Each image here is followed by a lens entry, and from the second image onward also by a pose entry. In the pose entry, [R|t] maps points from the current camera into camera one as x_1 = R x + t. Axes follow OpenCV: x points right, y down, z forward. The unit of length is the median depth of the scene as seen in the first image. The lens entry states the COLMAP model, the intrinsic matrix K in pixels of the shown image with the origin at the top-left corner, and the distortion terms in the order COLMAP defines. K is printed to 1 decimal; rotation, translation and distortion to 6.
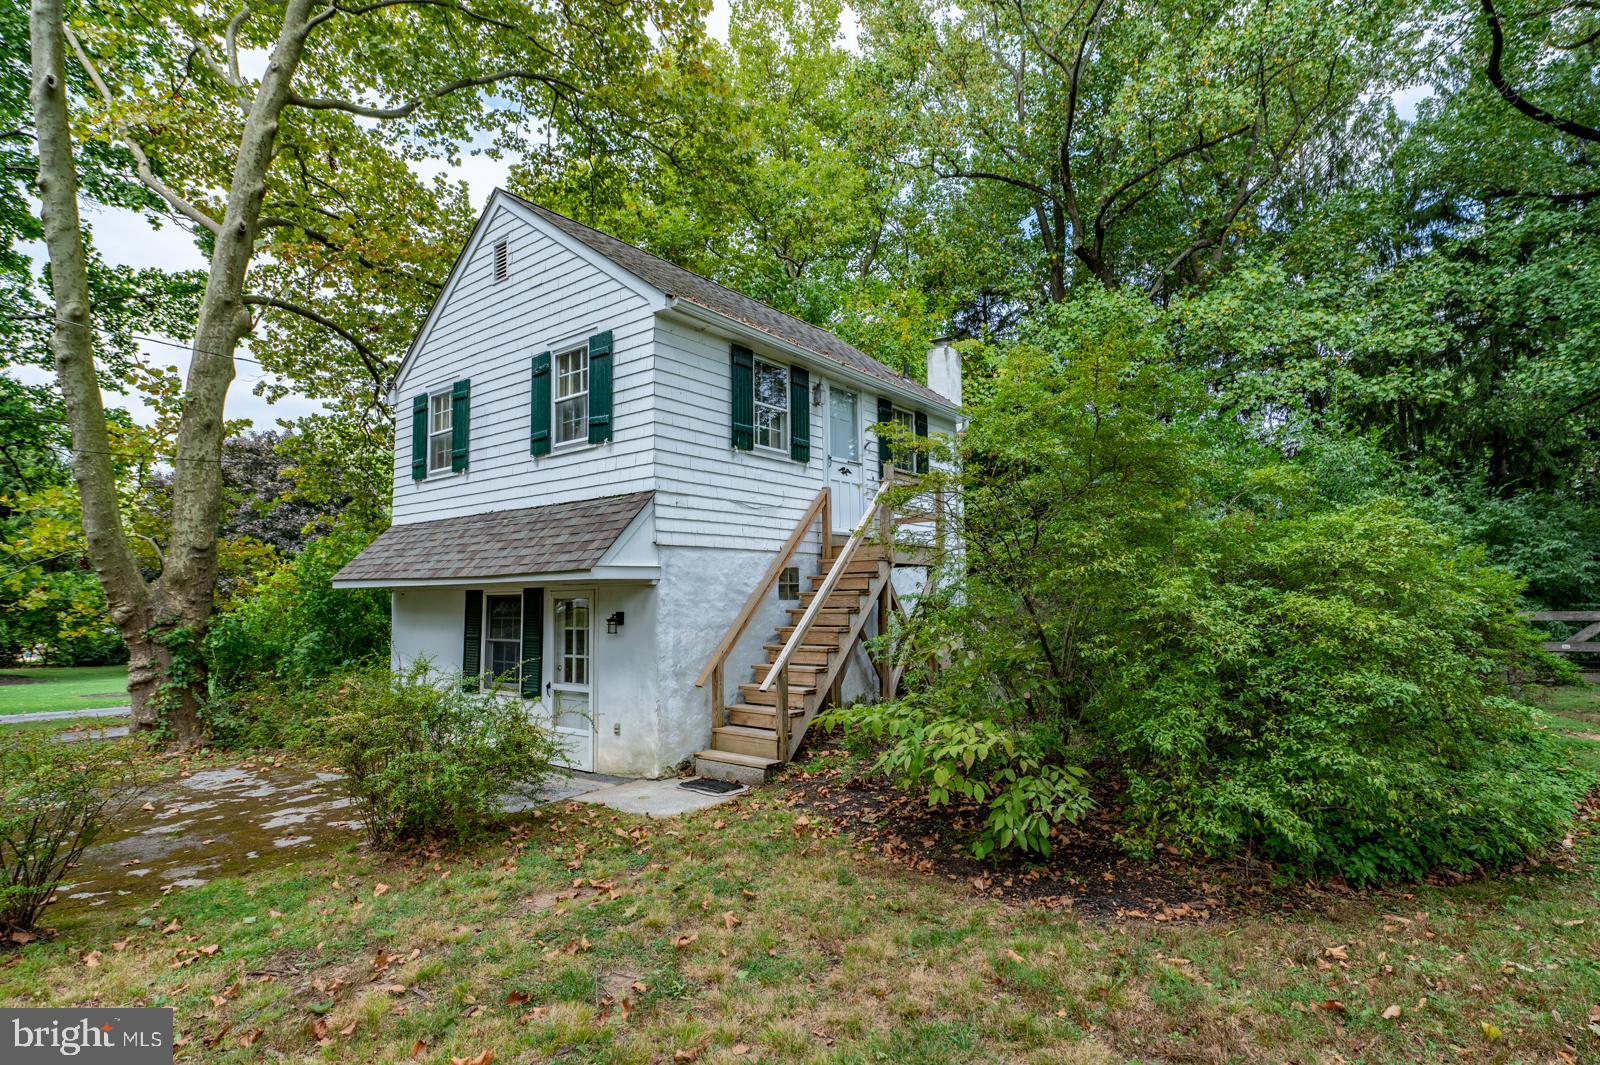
lens RADIAL K [[792.8, 0, 800.2], [0, 792.8, 531.1], [0, 0, 1]] dist [-0.000502, 0.000495]
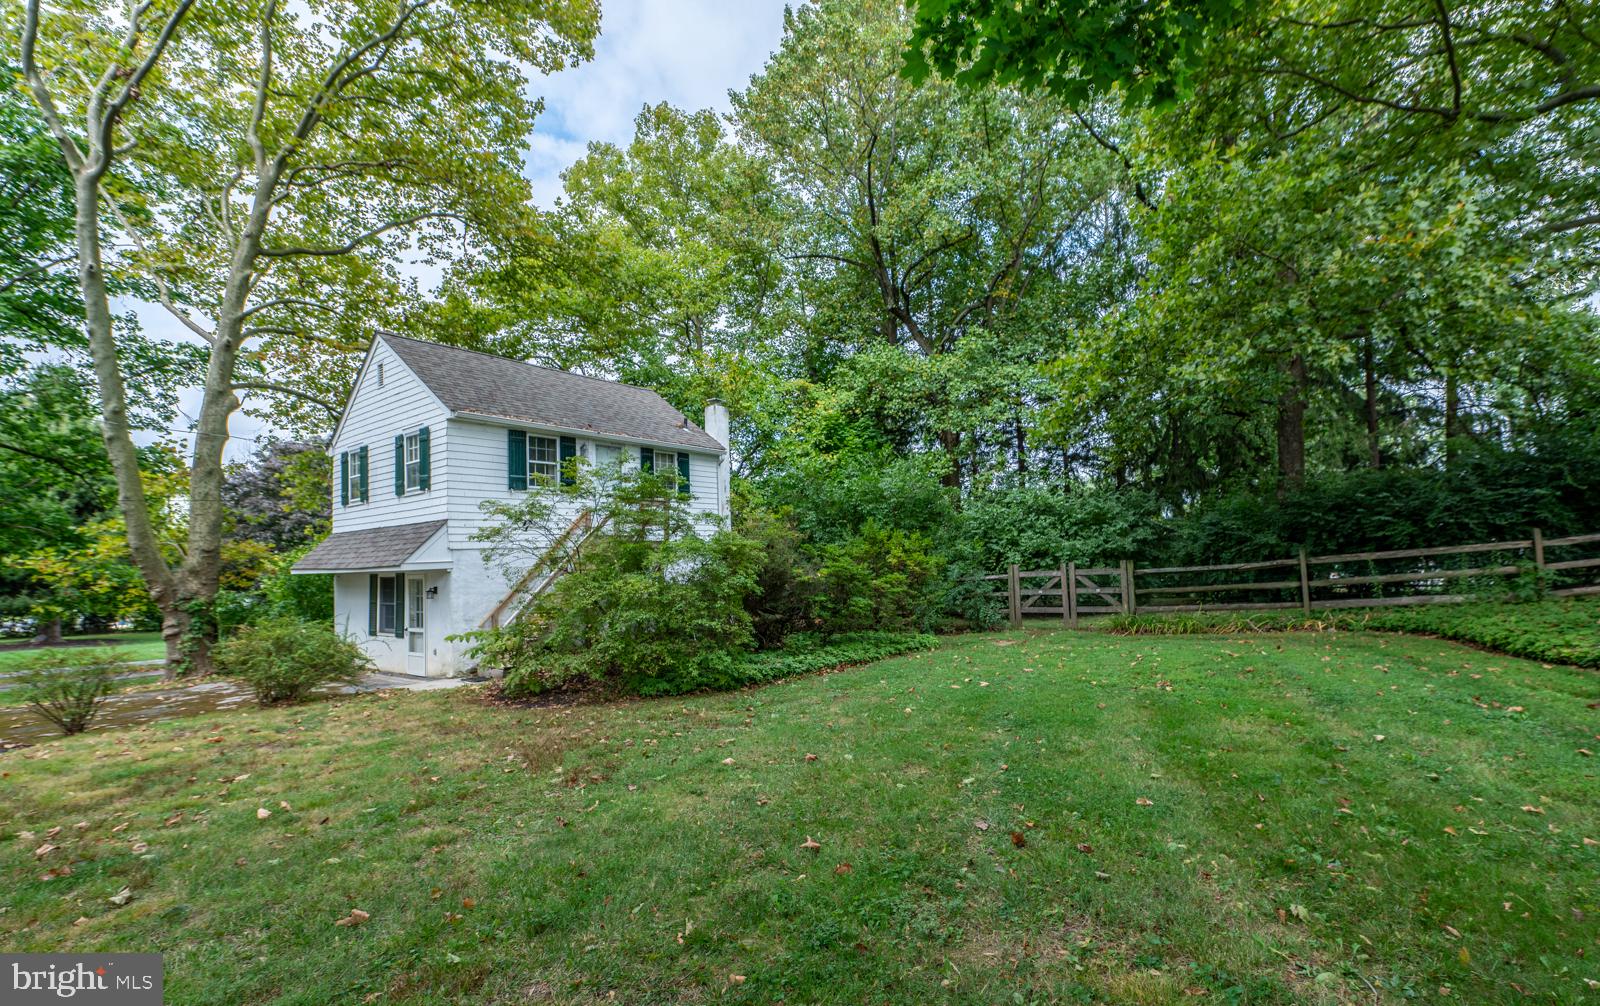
lens RADIAL K [[652.1, 0, 803.2], [0, 652.1, 528.4], [0, 0, 1]] dist [-0.001138, -0.000398]
pose [[0.999138, -0.019133, 0.036832, 0.413199], [0.017886, 0.999265, 0.033907, -0.048277], [-0.037454, -0.033219, 0.998746, -0.369305]]
